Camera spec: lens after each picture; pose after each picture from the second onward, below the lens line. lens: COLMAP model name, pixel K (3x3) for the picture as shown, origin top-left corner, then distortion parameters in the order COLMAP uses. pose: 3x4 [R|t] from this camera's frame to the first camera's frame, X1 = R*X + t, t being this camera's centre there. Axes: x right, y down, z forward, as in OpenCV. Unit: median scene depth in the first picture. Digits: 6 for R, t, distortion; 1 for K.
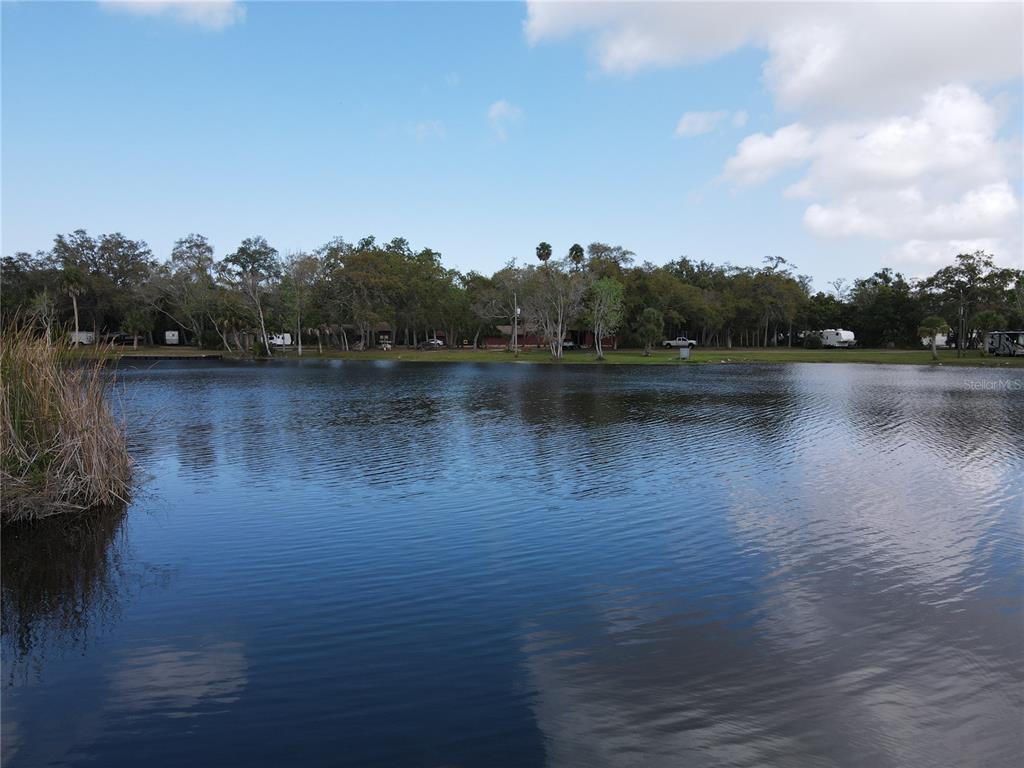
lens RADIAL K [[752.8, 0, 512.0], [0, 752.8, 382.6], [0, 0, 1]] dist [-0.002929, 0.028222]
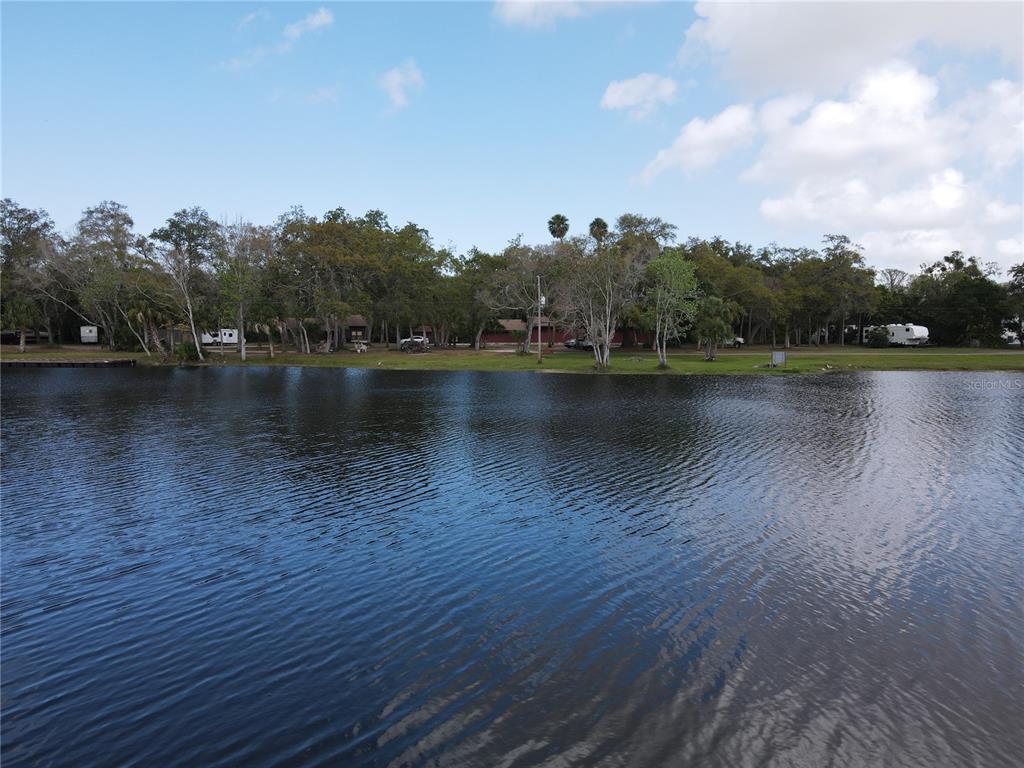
lens RADIAL K [[752.8, 0, 511.5], [0, 752.8, 385.7], [0, 0, 1]] dist [-0.002929, 0.028222]
pose [[0.999378, -0.003208, 0.035126, -0.036579], [0.002766, 0.999917, 0.012616, -0.016324], [-0.035164, -0.012511, 0.999303, 0.208990]]
